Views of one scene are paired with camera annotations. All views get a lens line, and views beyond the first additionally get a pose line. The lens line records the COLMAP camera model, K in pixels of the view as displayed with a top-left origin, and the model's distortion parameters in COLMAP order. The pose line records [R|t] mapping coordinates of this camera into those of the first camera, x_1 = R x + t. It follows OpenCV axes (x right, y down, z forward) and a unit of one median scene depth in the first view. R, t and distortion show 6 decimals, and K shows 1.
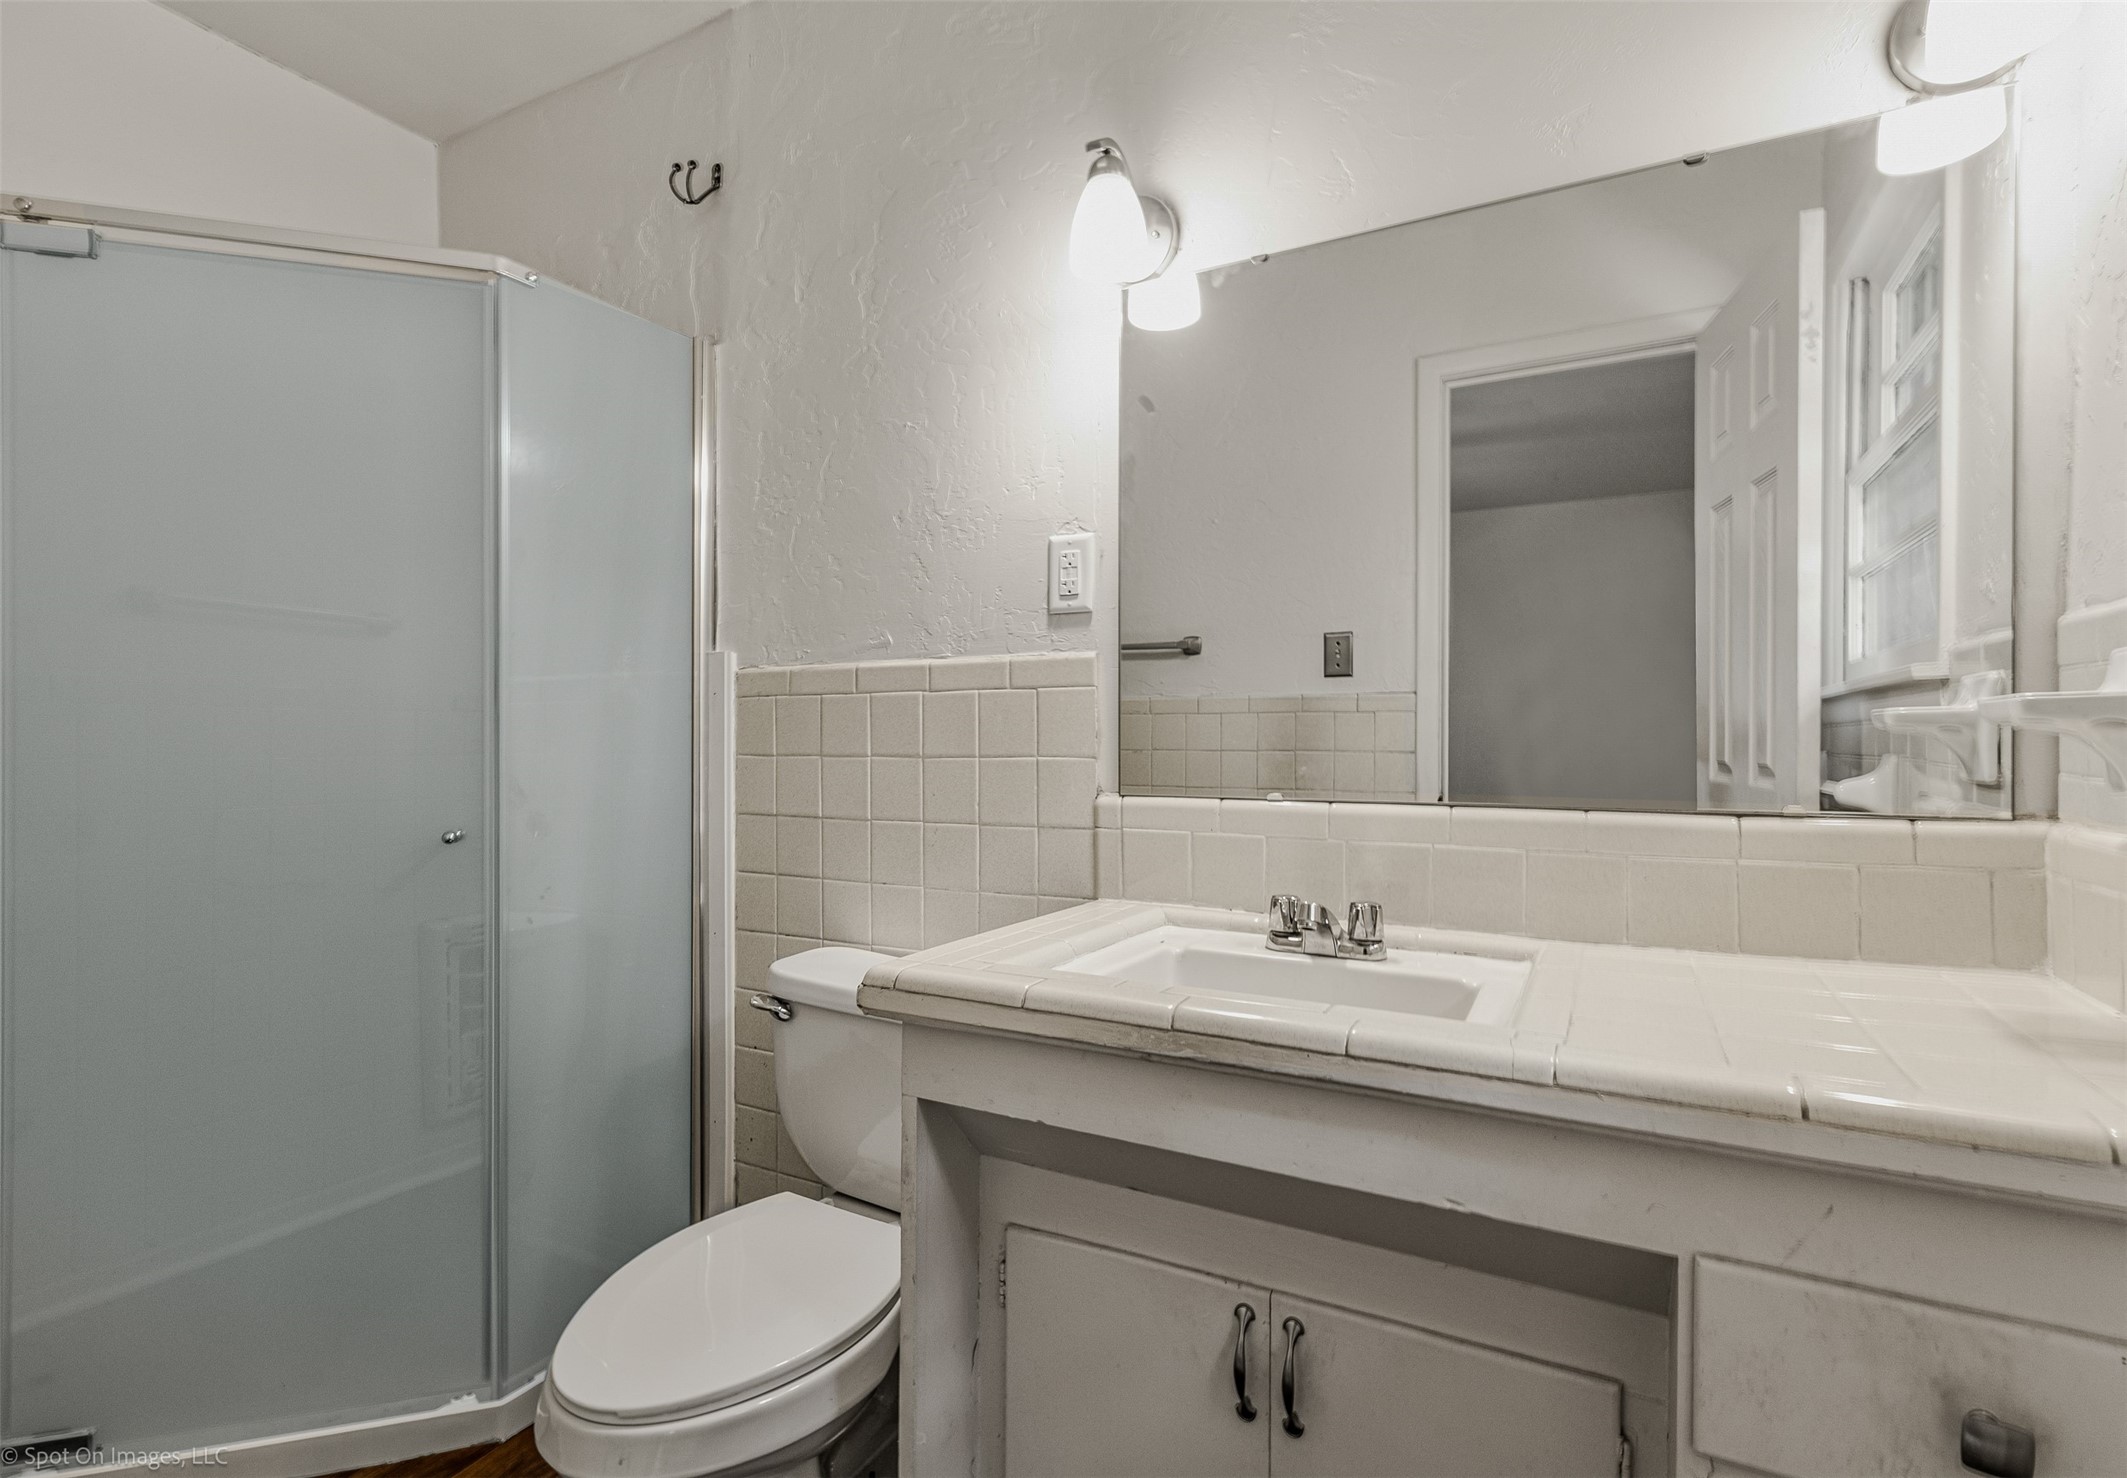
lens RADIAL K [[1039.8, 0, 1039.7], [0, 1039.8, 738.9], [0, 0, 1]] dist [0.000410, 0.000443]
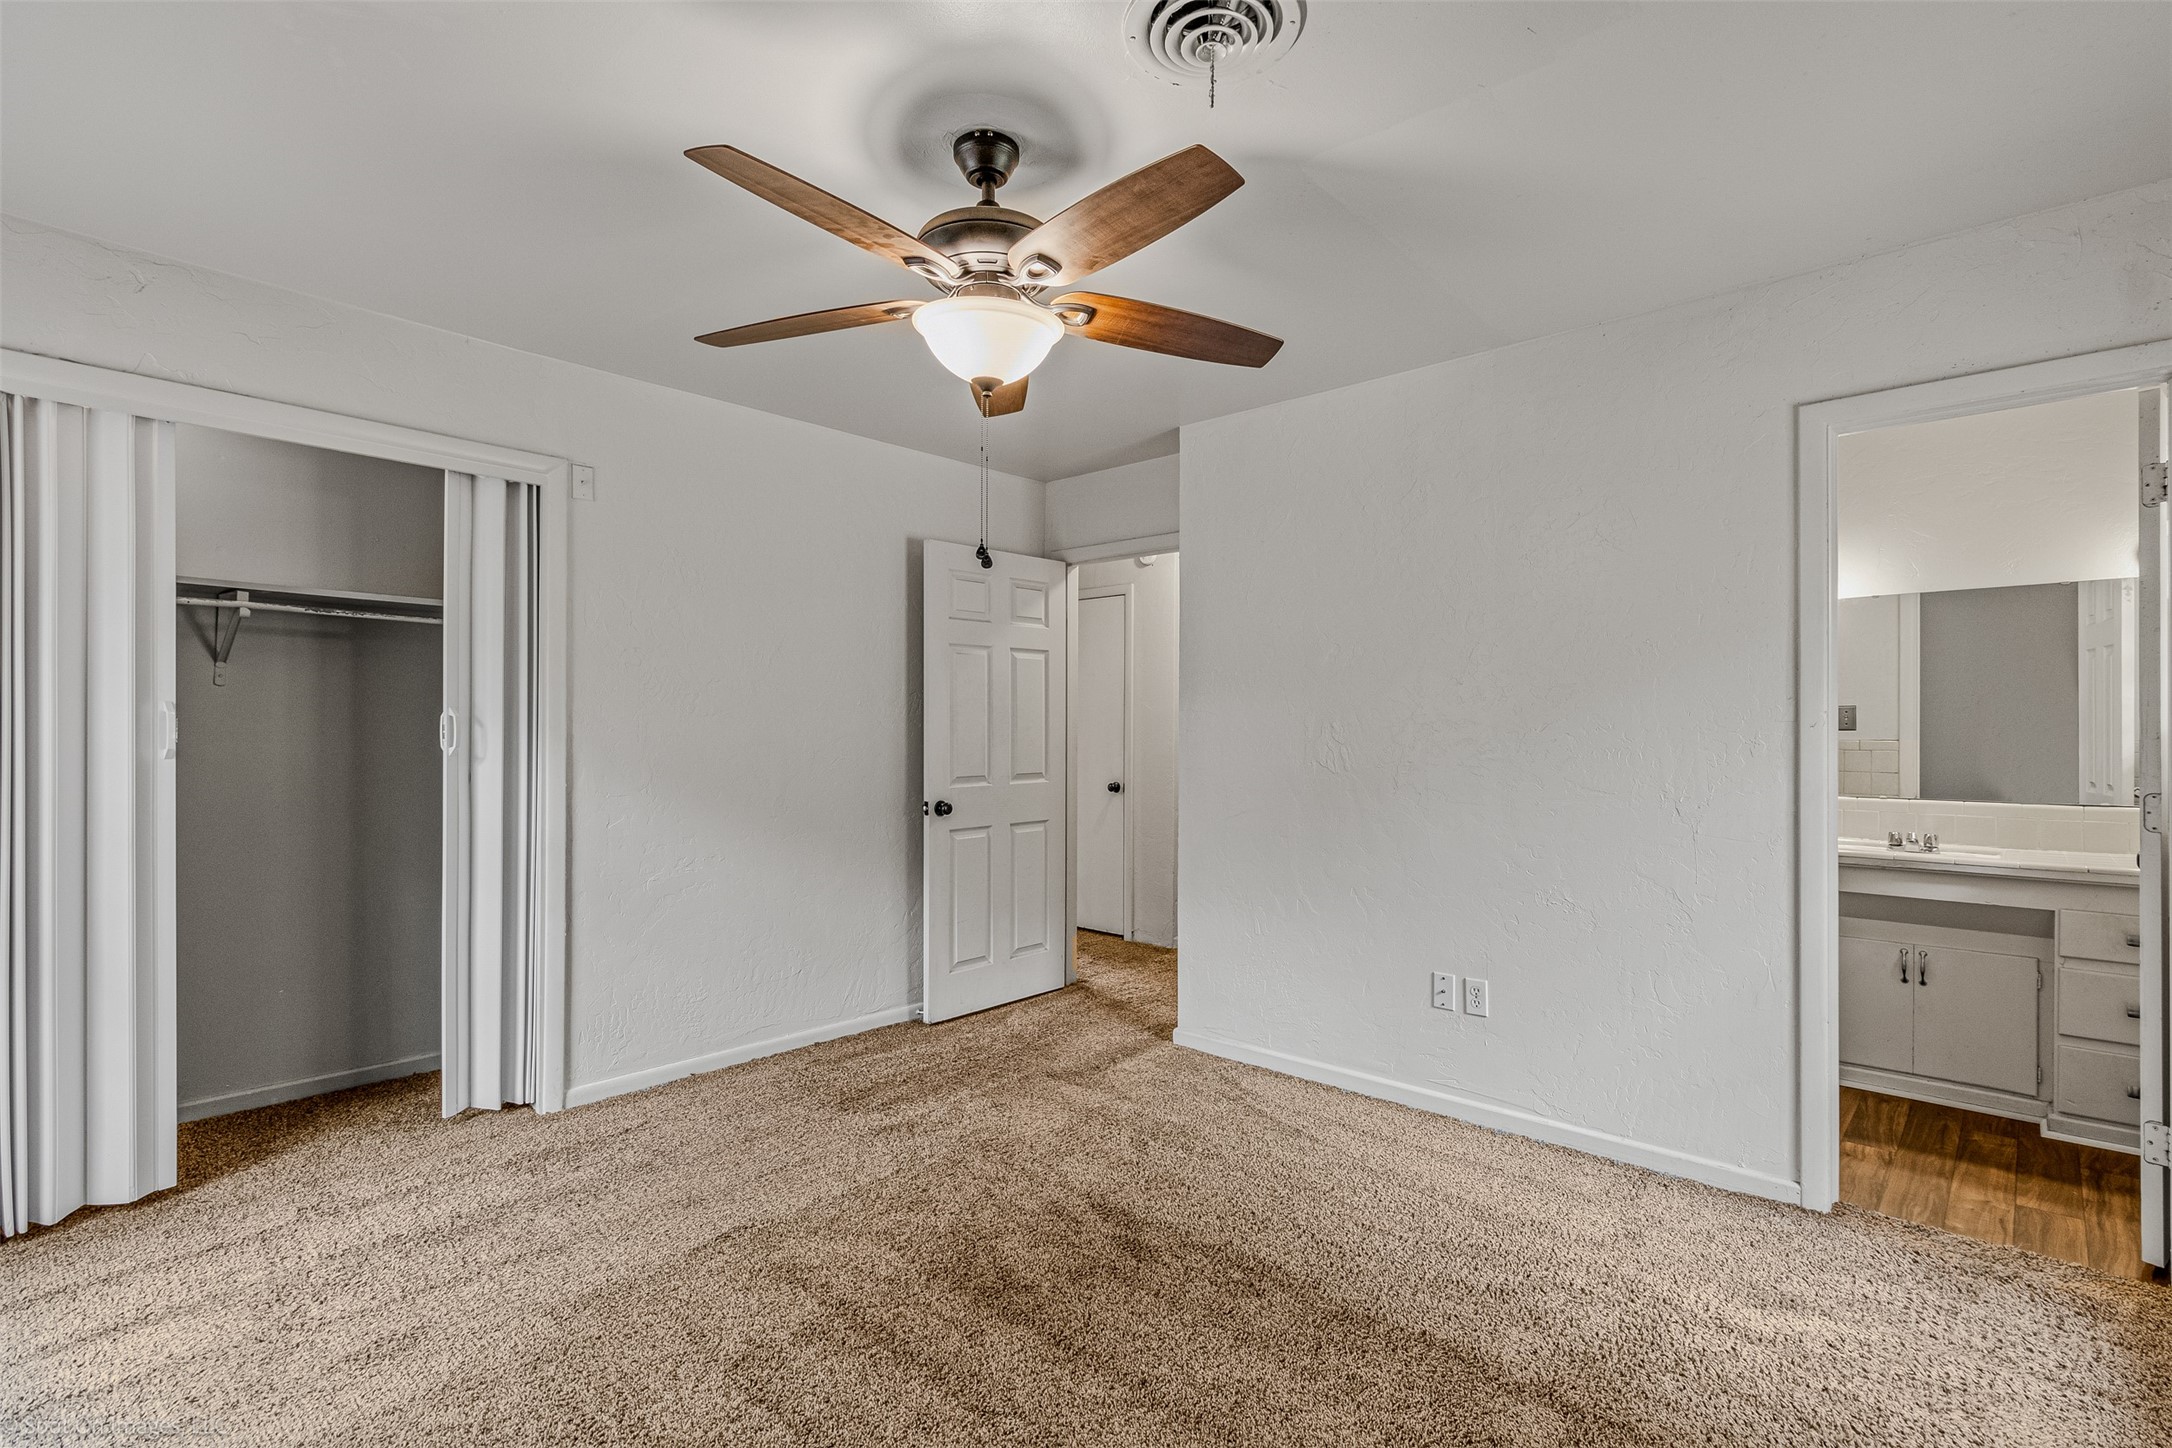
lens RADIAL K [[1009.6, 0, 1086.0], [0, 1009.6, 724.0], [0, 0, 1]] dist [0.004834, -0.000124]
pose [[0.974493, -0.003586, -0.224391, -1.668781], [0.002669, 0.999987, -0.004388, -0.179437], [0.224404, 0.003678, 0.974489, -2.834736]]
